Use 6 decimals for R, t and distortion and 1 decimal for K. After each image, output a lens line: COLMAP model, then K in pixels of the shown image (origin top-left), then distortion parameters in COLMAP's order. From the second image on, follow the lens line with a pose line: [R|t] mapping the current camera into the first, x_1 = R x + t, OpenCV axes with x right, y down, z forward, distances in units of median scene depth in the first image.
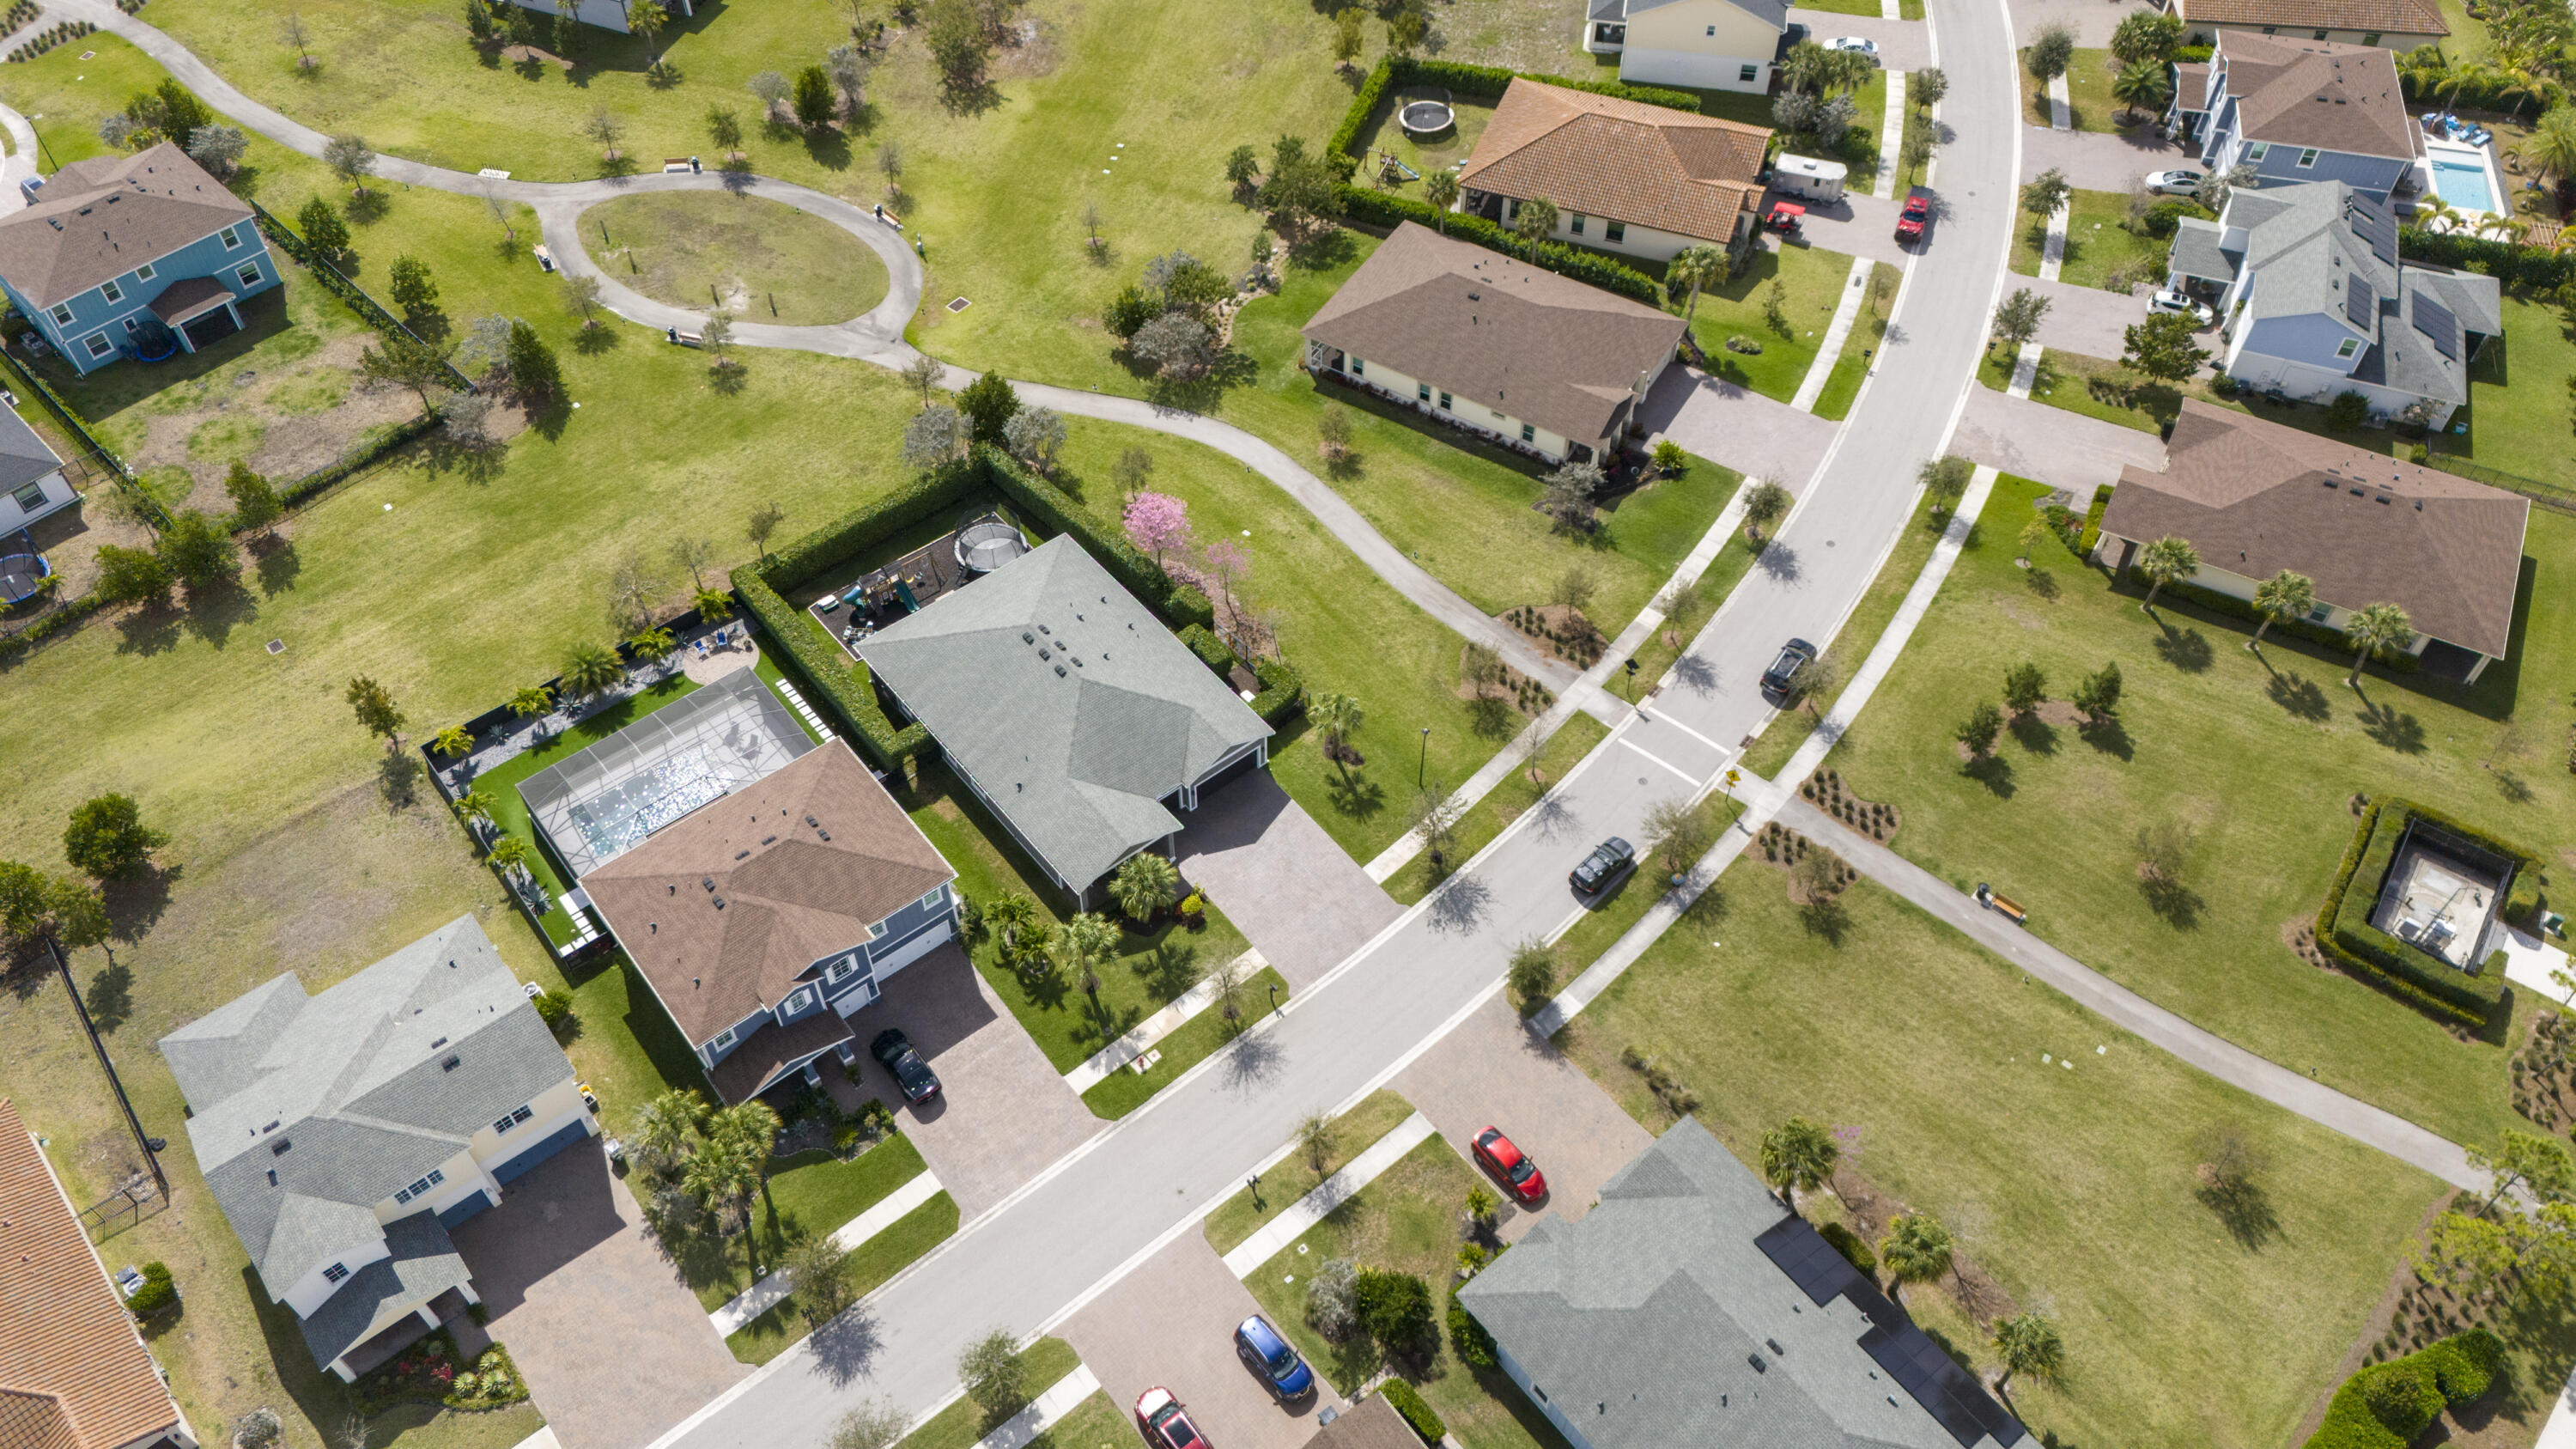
lens RADIAL K [[1885.3, 0, 1290.5], [0, 1885.3, 725.6], [0, 0, 1]] dist [0.082485, -0.084671]
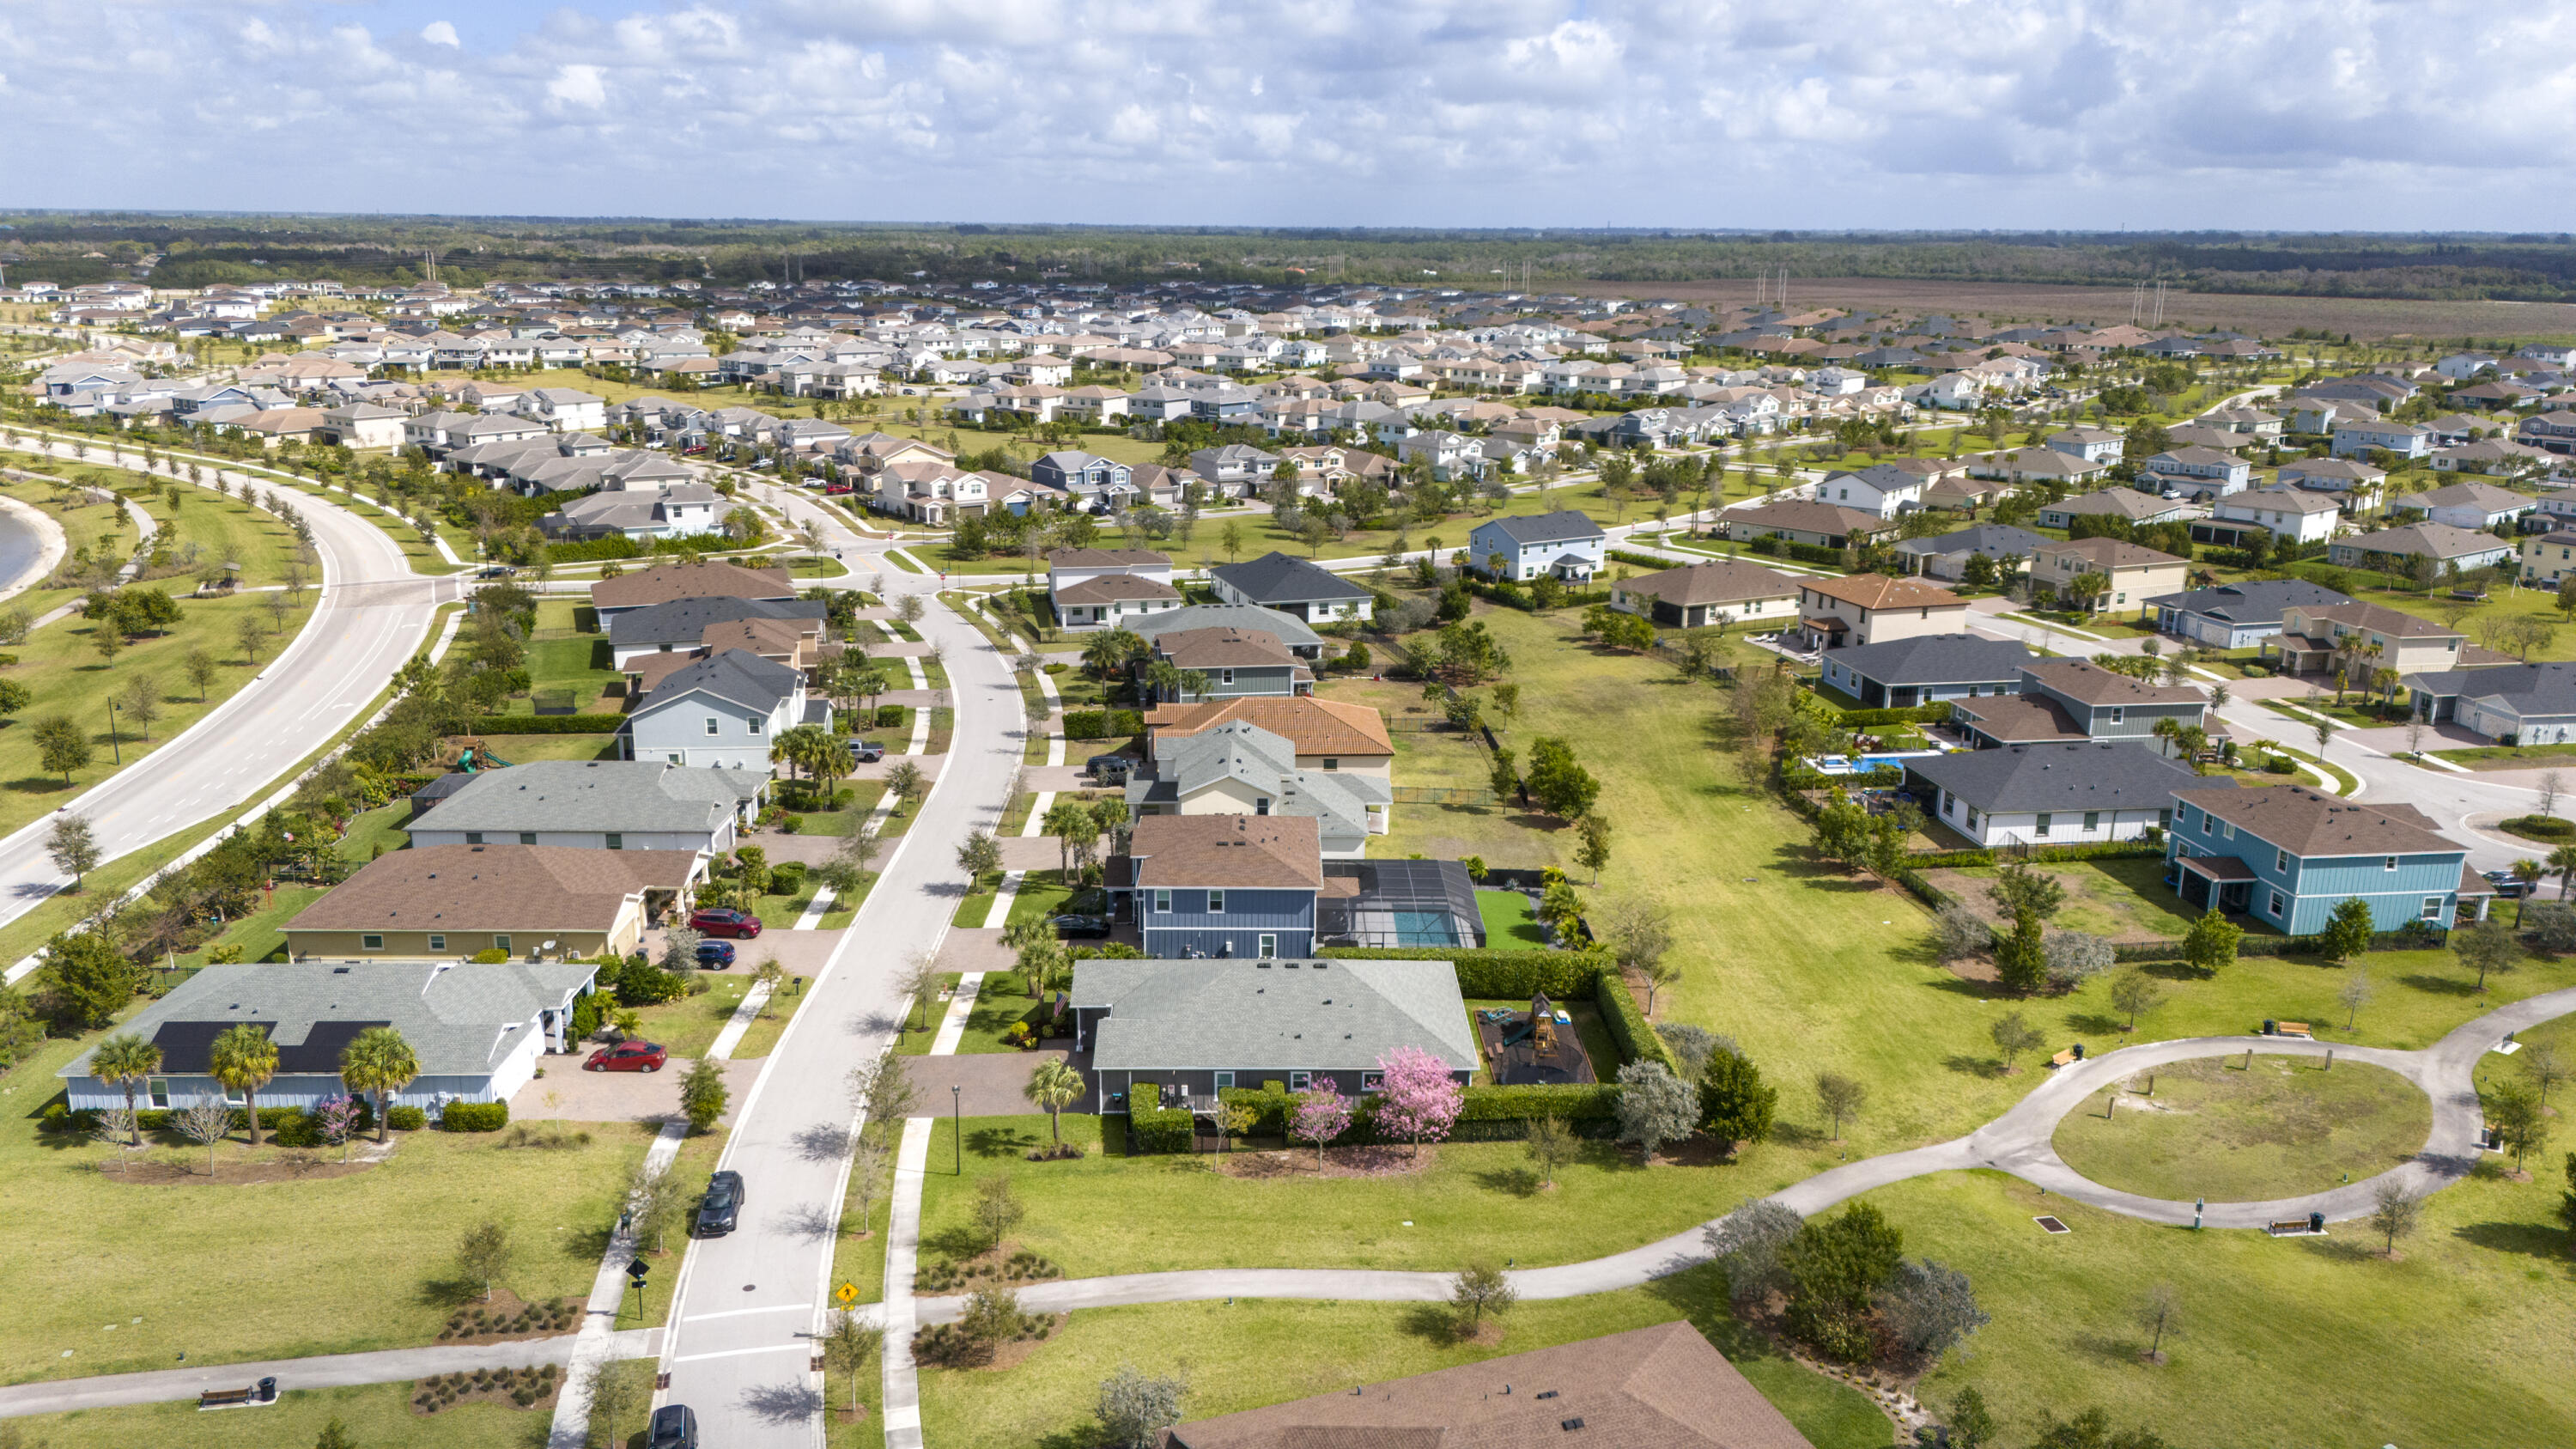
lens RADIAL K [[1885.3, 0, 1290.5], [0, 1885.3, 725.6], [0, 0, 1]] dist [0.082485, -0.084671]
pose [[-0.624706, 0.190525, -0.757260, 0.597609], [-0.608368, 0.489199, 0.624958, -0.712611], [0.489521, 0.851108, -0.189697, 1.056067]]
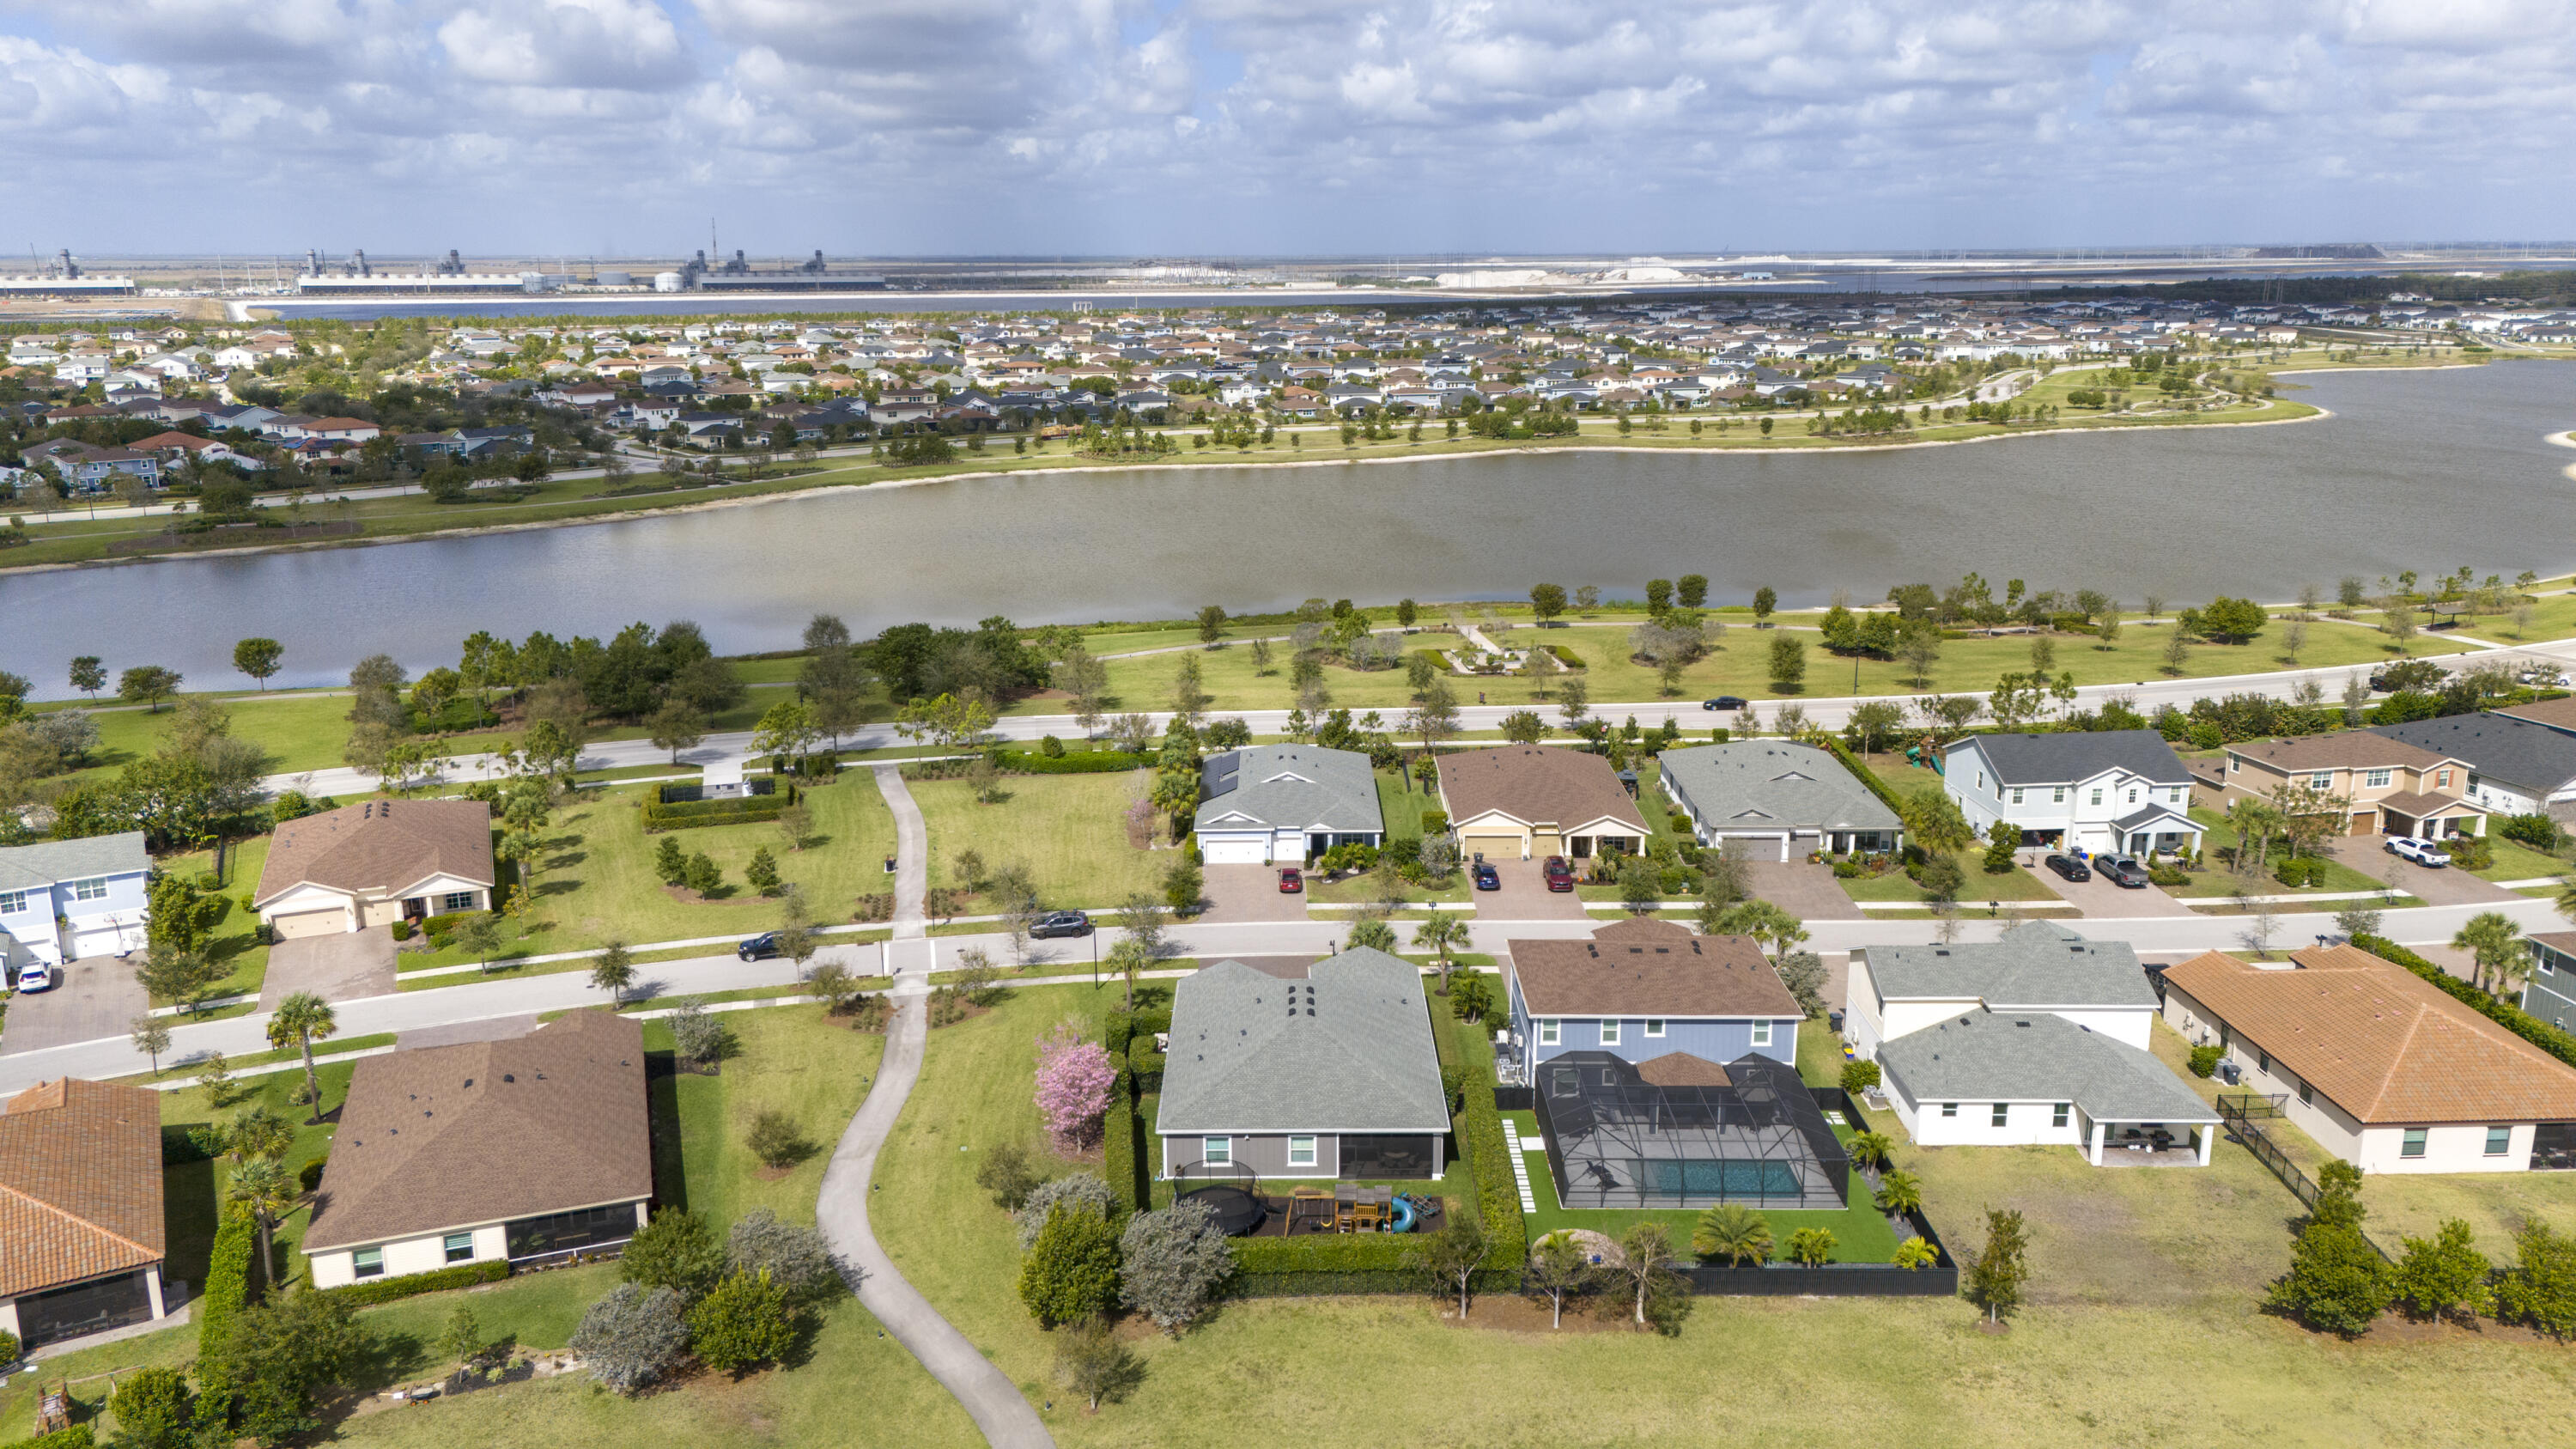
lens RADIAL K [[1885.3, 0, 1290.5], [0, 1885.3, 725.6], [0, 0, 1]] dist [0.082485, -0.084671]
pose [[-0.776109, -0.154835, 0.611294, -0.687246], [0.485594, 0.471707, 0.735997, -0.818669], [-0.402310, 0.868055, -0.290909, 1.135899]]
